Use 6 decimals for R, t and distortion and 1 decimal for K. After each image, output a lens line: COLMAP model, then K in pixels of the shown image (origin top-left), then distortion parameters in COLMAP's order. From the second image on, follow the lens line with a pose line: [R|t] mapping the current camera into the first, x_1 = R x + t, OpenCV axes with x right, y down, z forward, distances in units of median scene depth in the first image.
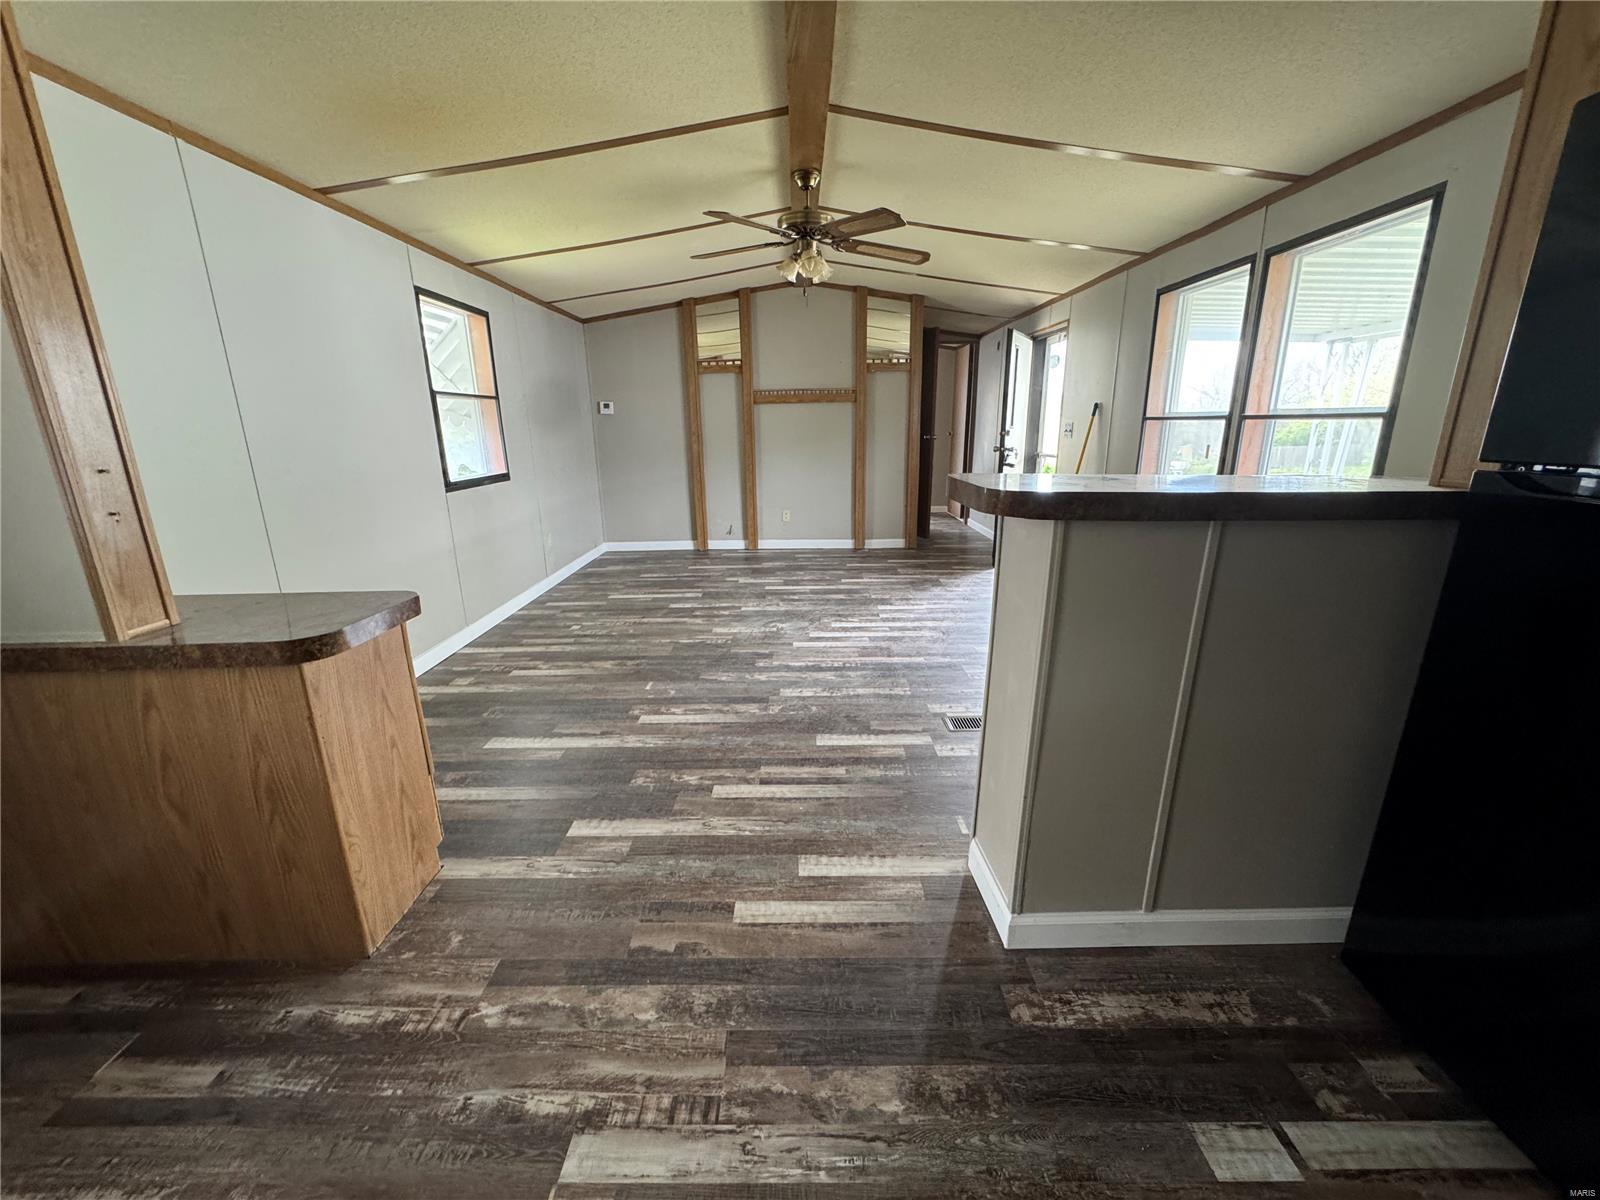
lens RADIAL K [[637.1, 0, 798.8], [0, 637.1, 597.3], [0, 0, 1]] dist [-0.003241, 0.000045]
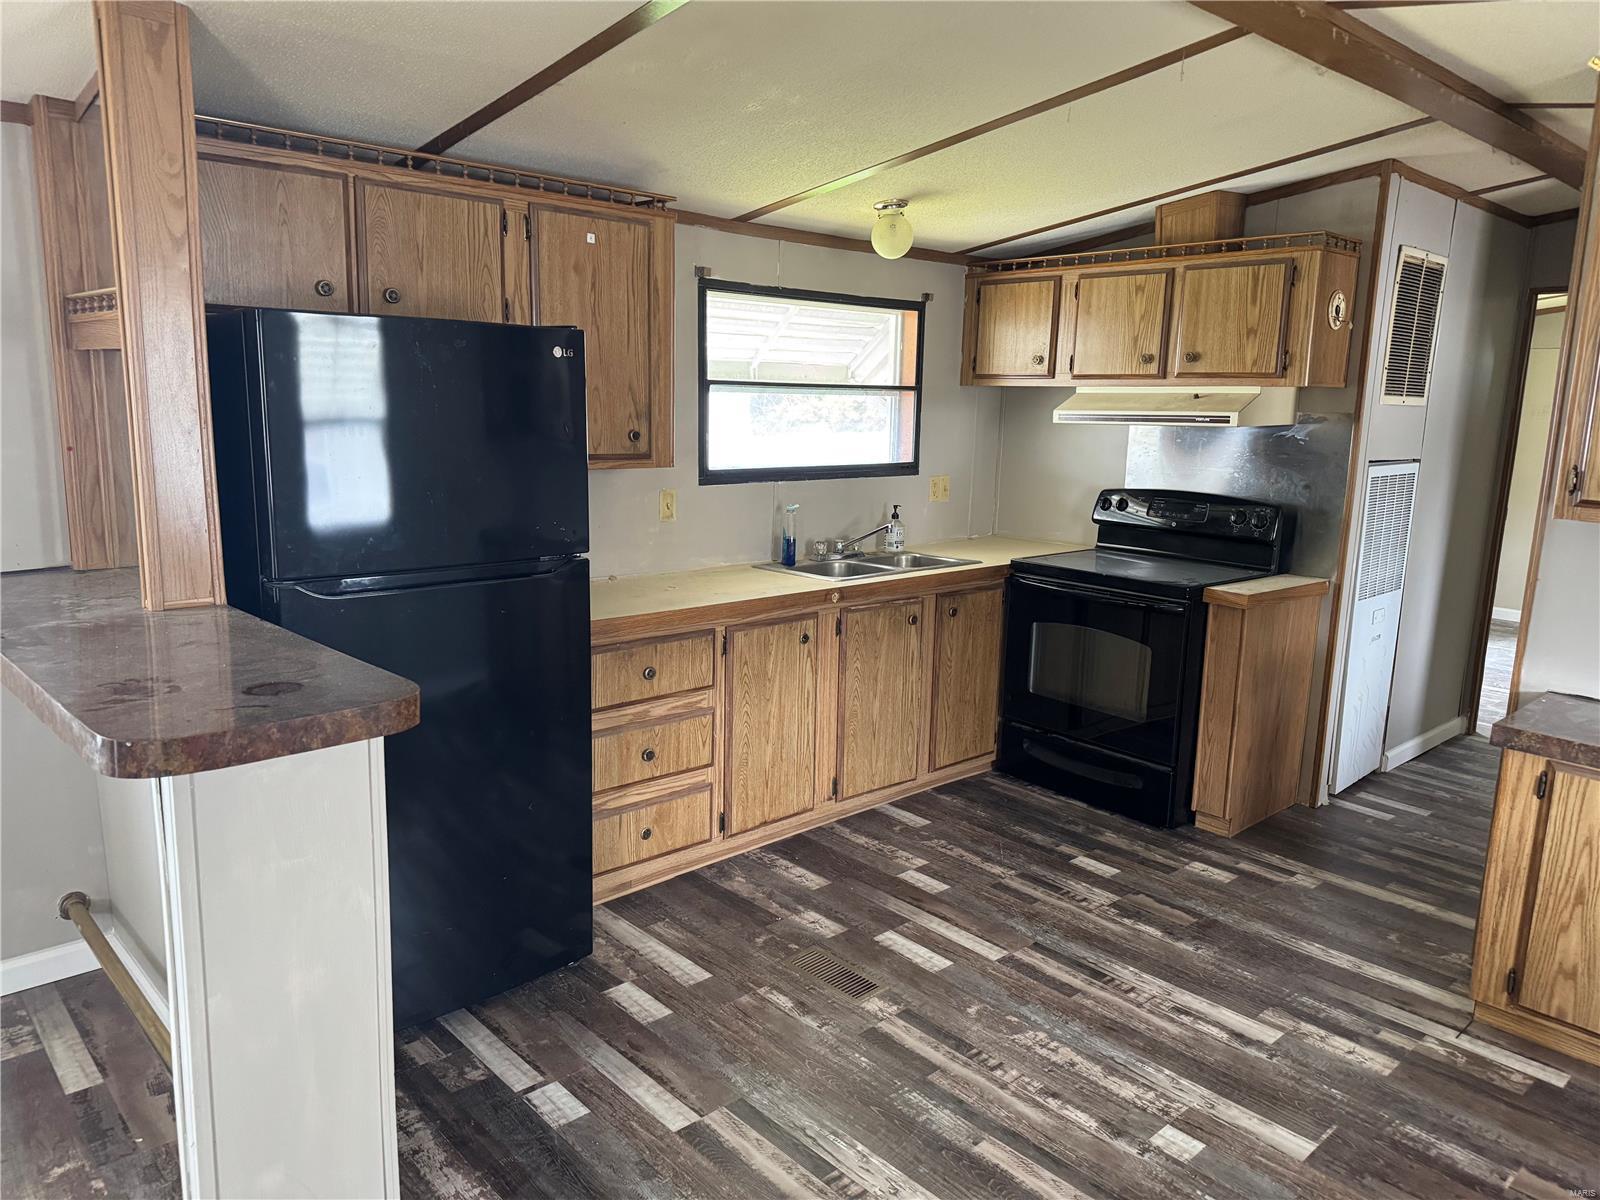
lens RADIAL K [[1117.7, 0, 802.5], [0, 1117.7, 594.2], [0, 0, 1]] dist [0.157653, -0.220277]
pose [[-0.684172, -0.138844, 0.715983, -0.566985], [0.173028, 0.922783, 0.344287, -0.386954], [-0.708498, 0.359437, -0.607318, 0.833458]]
